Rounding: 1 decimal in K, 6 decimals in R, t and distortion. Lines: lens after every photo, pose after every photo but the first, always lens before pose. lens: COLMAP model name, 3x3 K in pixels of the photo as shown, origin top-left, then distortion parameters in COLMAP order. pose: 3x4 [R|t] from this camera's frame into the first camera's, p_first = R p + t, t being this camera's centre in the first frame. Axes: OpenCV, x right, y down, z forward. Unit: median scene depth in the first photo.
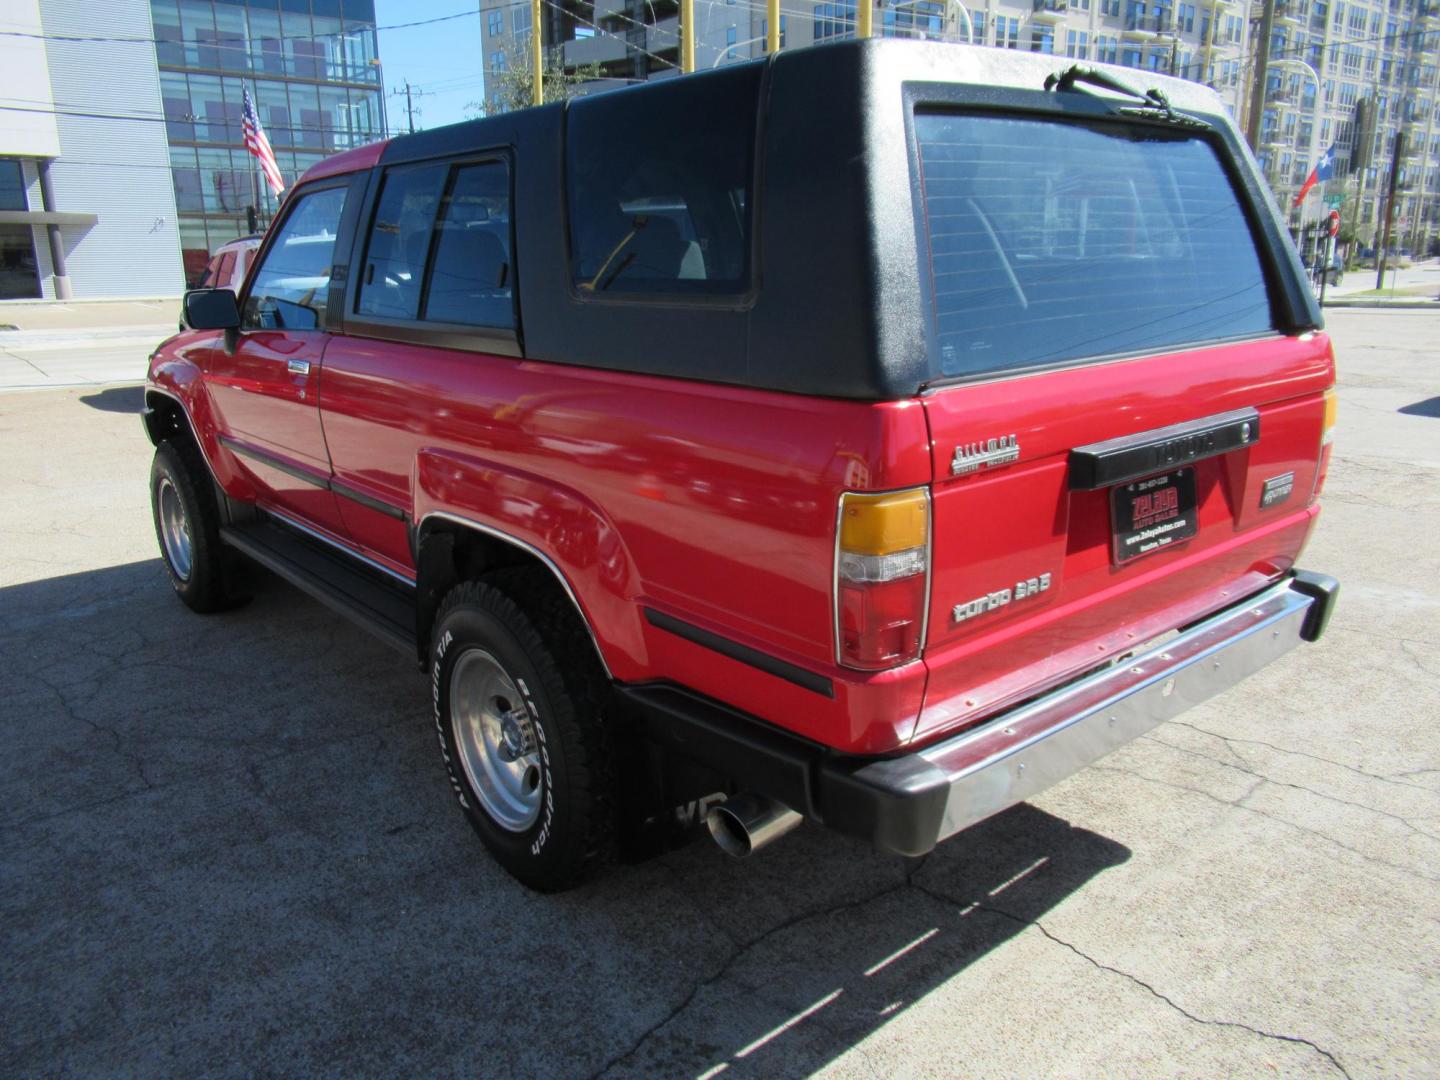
lens RADIAL K [[1067.6, 0, 712.2], [0, 1067.6, 539.4], [0, 0, 1]] dist [-0.010497, 0.007754]
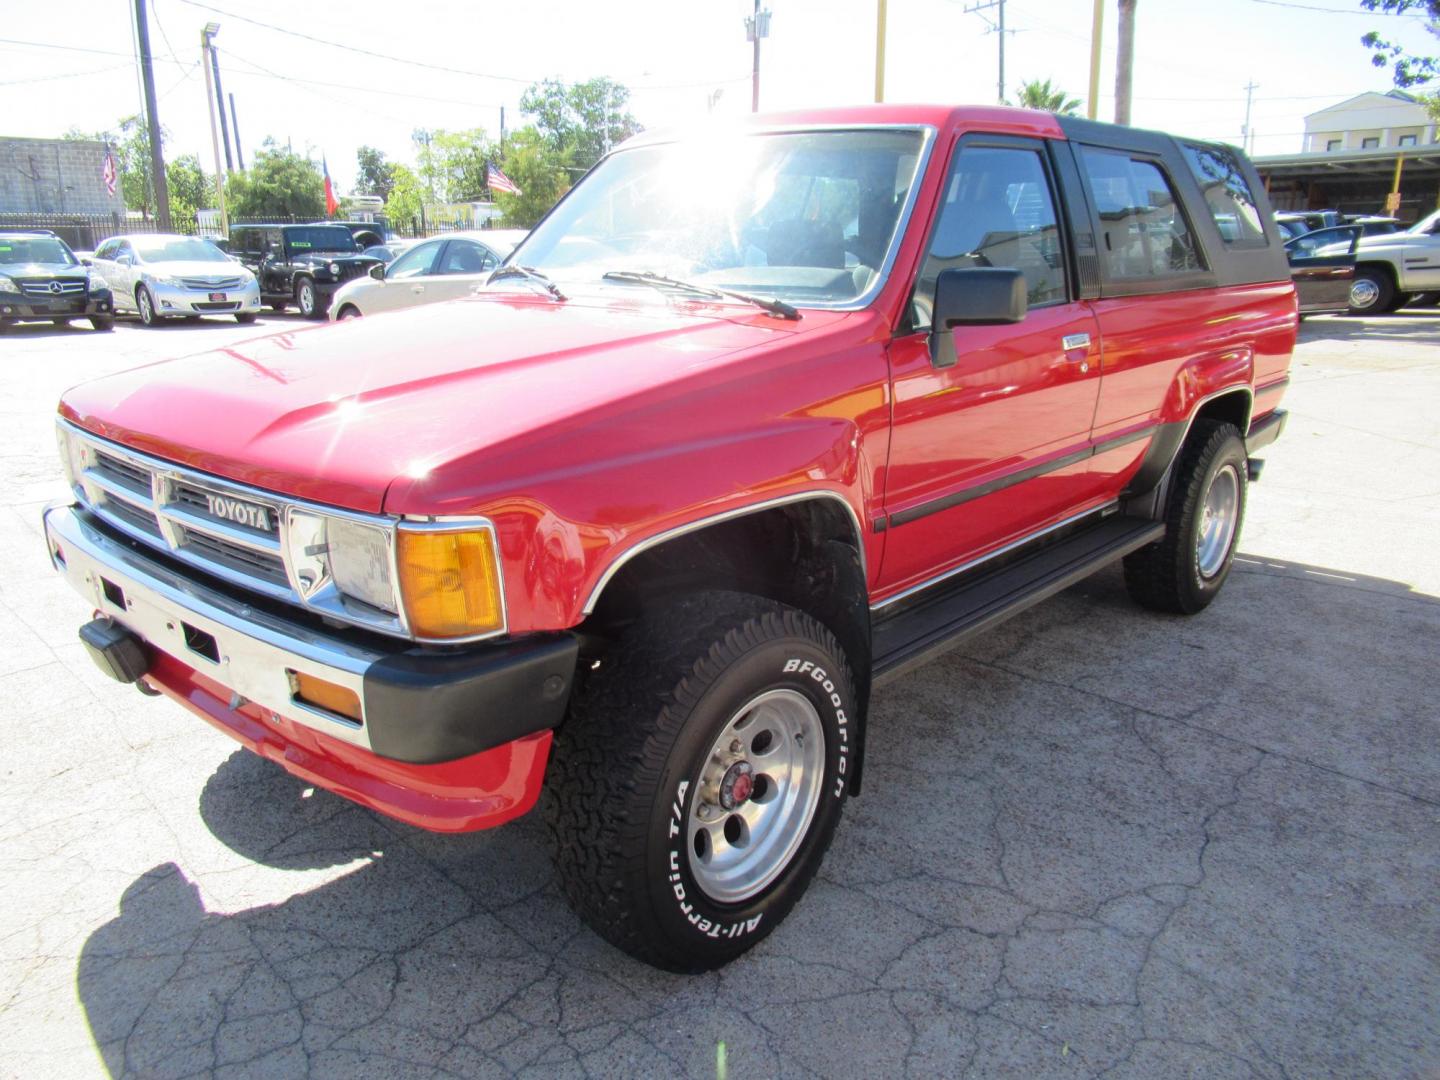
lens RADIAL K [[1067.6, 0, 712.2], [0, 1067.6, 539.4], [0, 0, 1]] dist [-0.010497, 0.007754]
pose [[-0.135438, -0.251265, 0.958396, -1.685124], [0.266140, 0.922532, 0.279472, -0.456638], [-0.954372, 0.292919, -0.058074, 1.848220]]
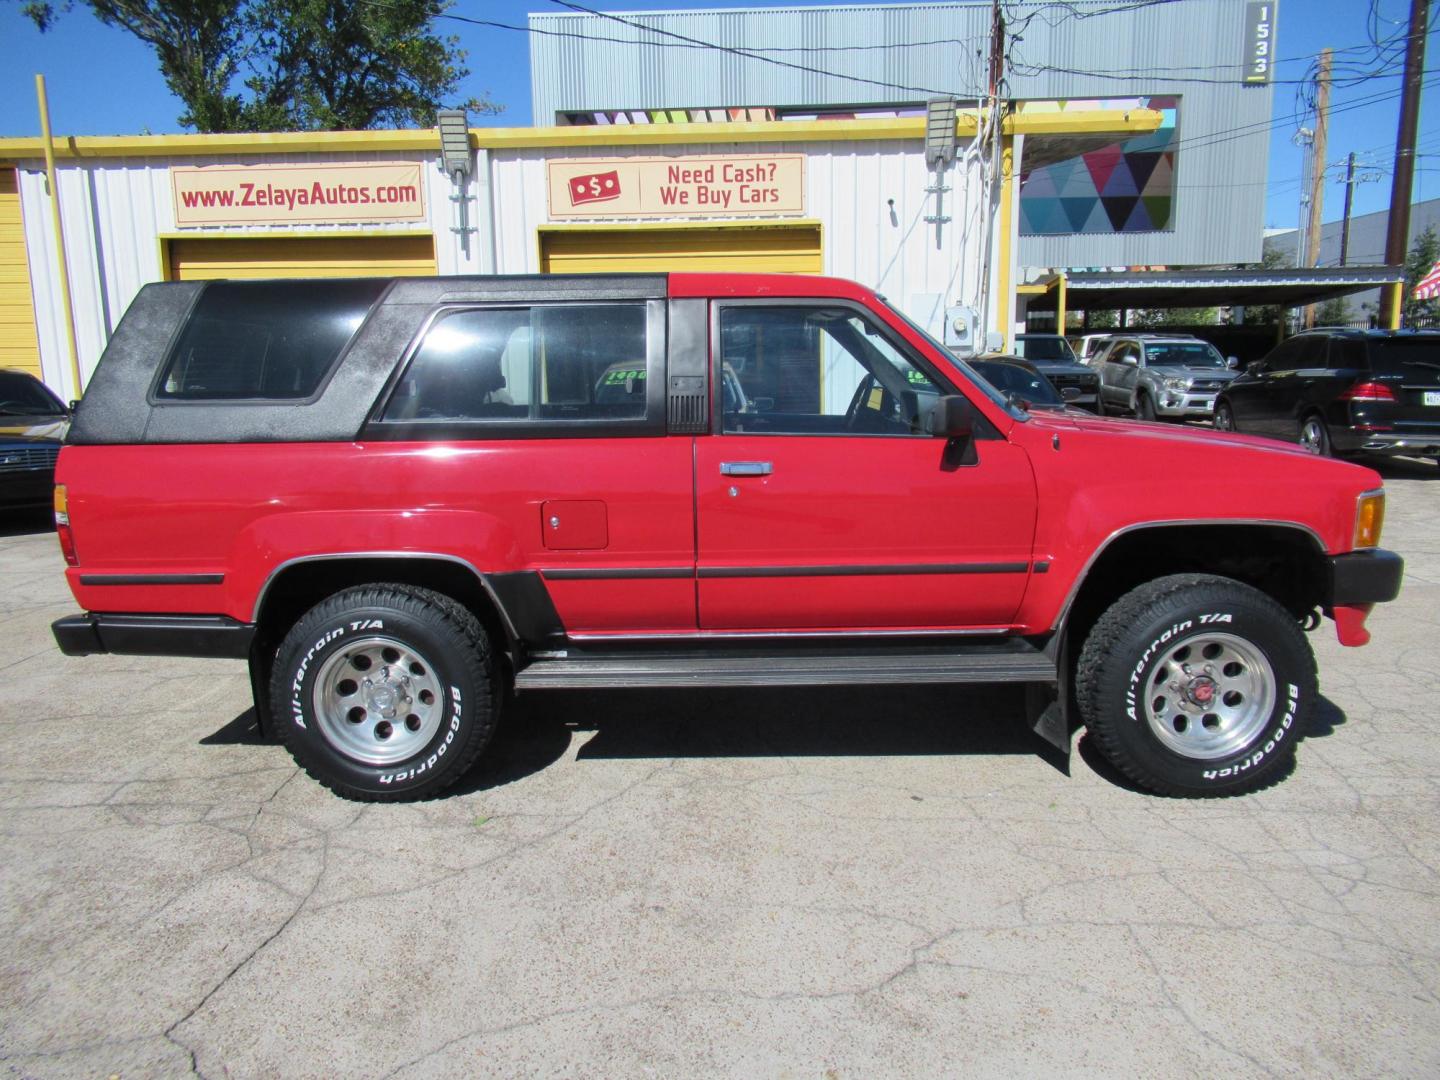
lens RADIAL K [[1073.5, 0, 712.7], [0, 1073.5, 539.3], [0, 0, 1]] dist [-0.001638, 0.000530]
pose [[-0.648664, 0.156059, -0.744903, 1.109651], [-0.172650, 0.923062, 0.343728, -0.733758], [0.741233, 0.351572, -0.571814, 2.526797]]
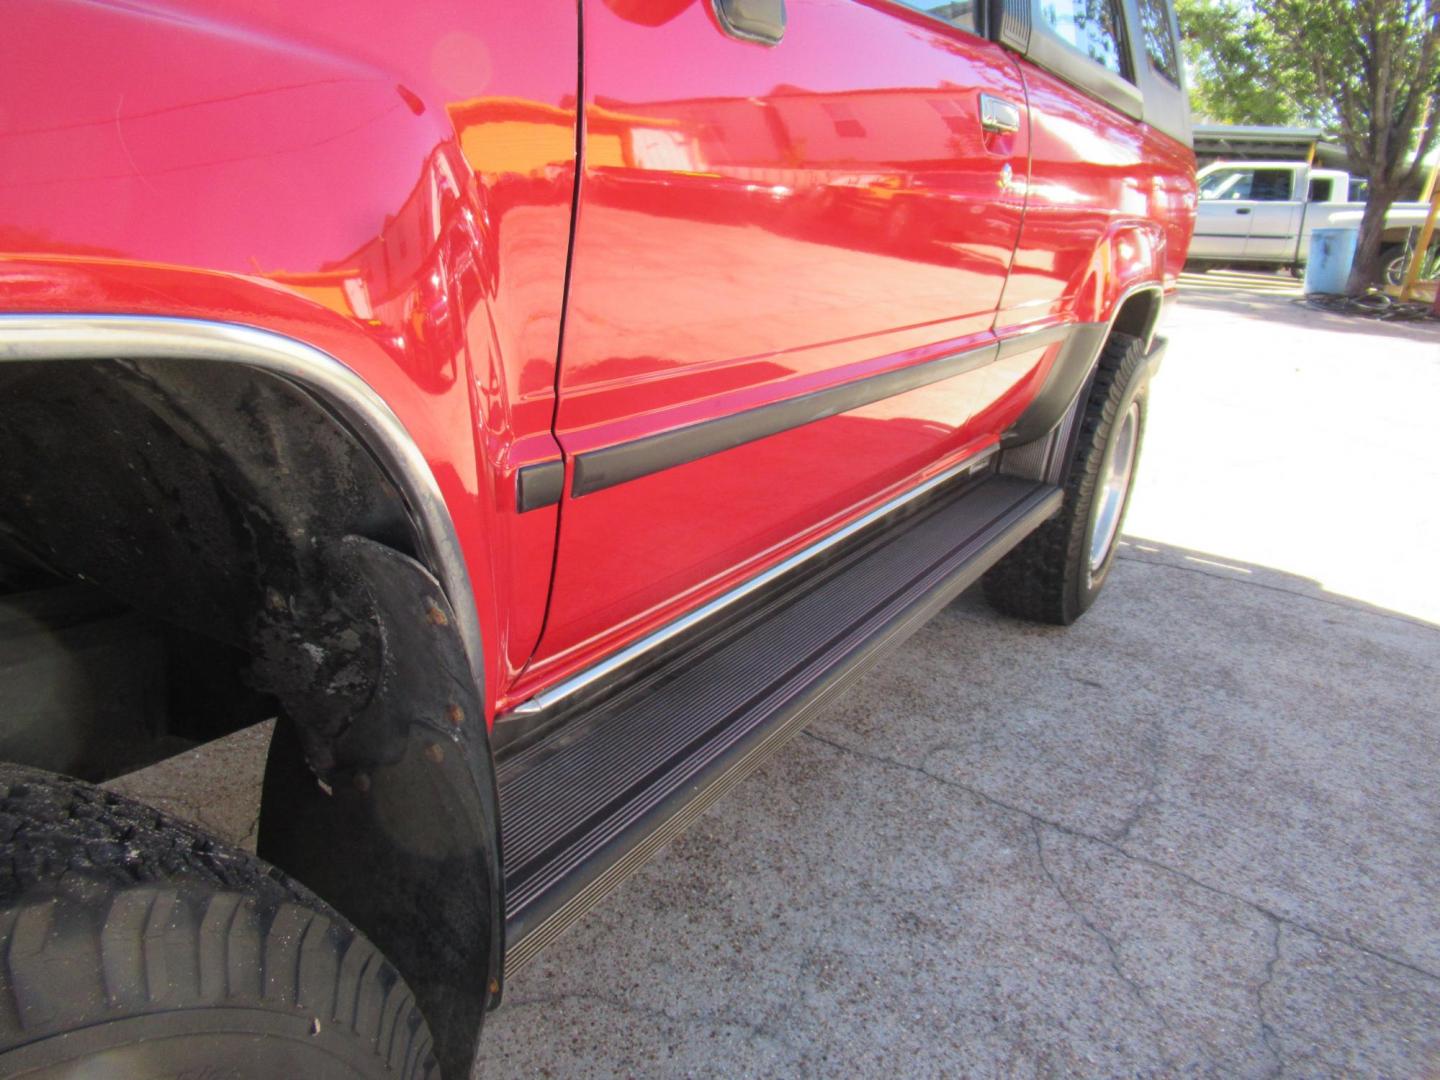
lens RADIAL K [[1067.6, 0, 712.2], [0, 1067.6, 539.4], [0, 0, 1]] dist [-0.010497, 0.007754]
pose [[-0.337220, -0.309196, 0.889202, -1.056524], [0.163456, 0.910951, 0.378748, -0.247570], [-0.927127, 0.273067, -0.256651, 1.676601]]
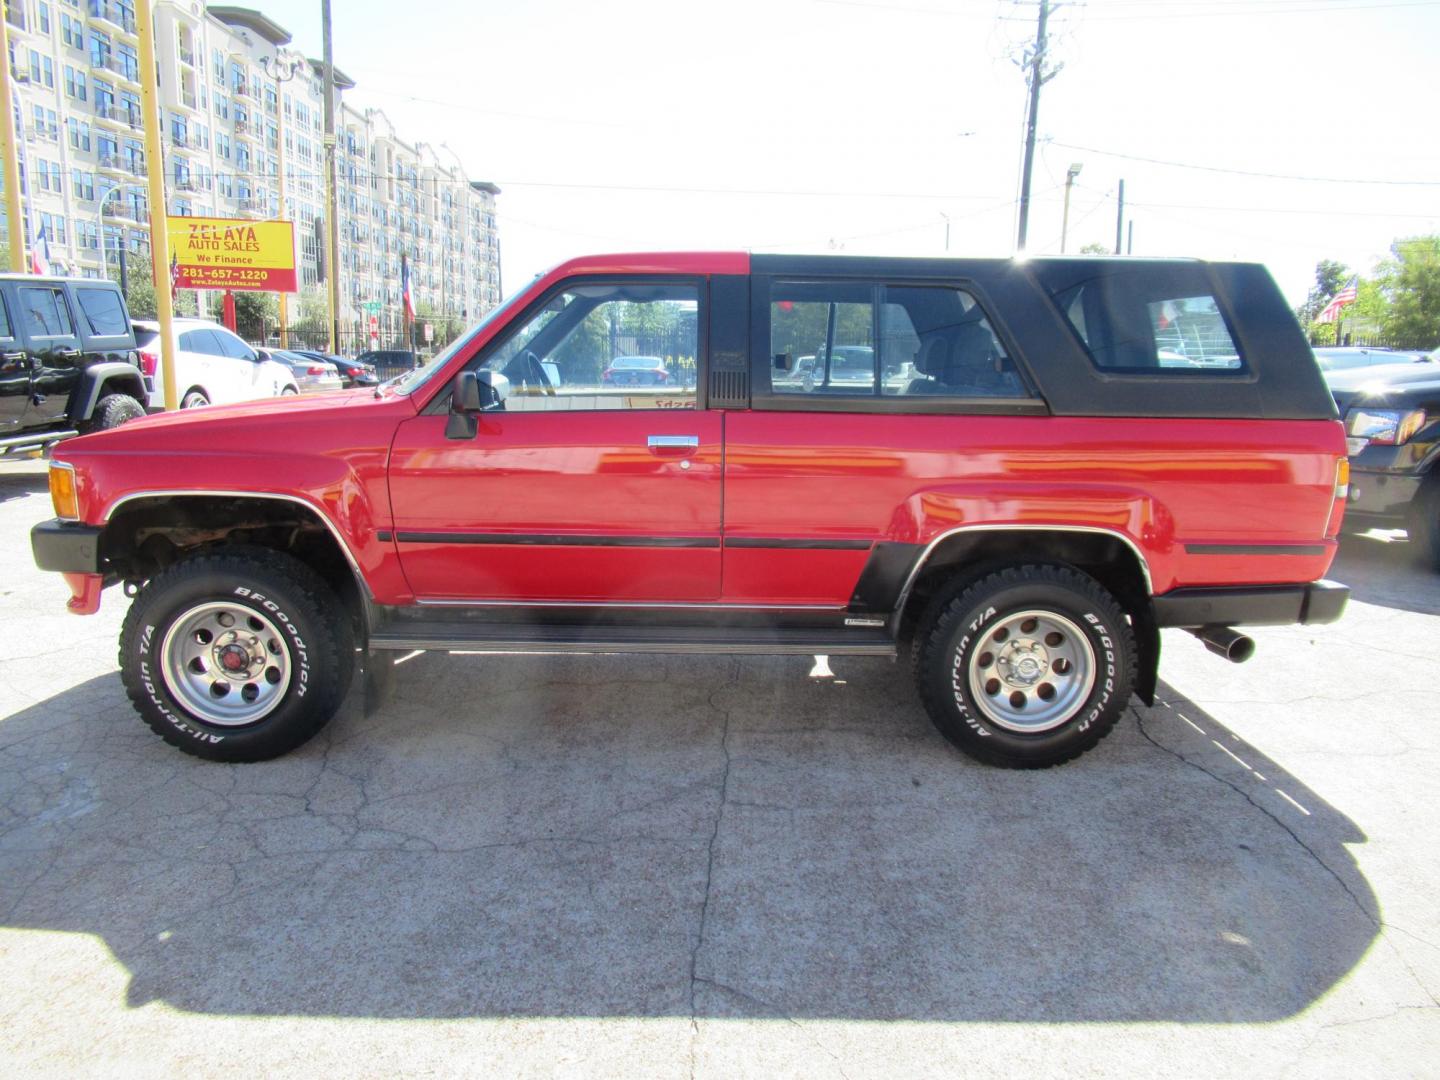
lens RADIAL K [[1062.7, 0, 720.0], [0, 1062.7, 540.0], [0, 0, 1]] dist [-0.059919, 0.115023]
pose [[0.634400, -0.110599, 0.765052, -1.580256], [0.173614, 0.984812, -0.001597, -0.064839], [-0.753256, 0.133837, 0.643967, 0.354741]]
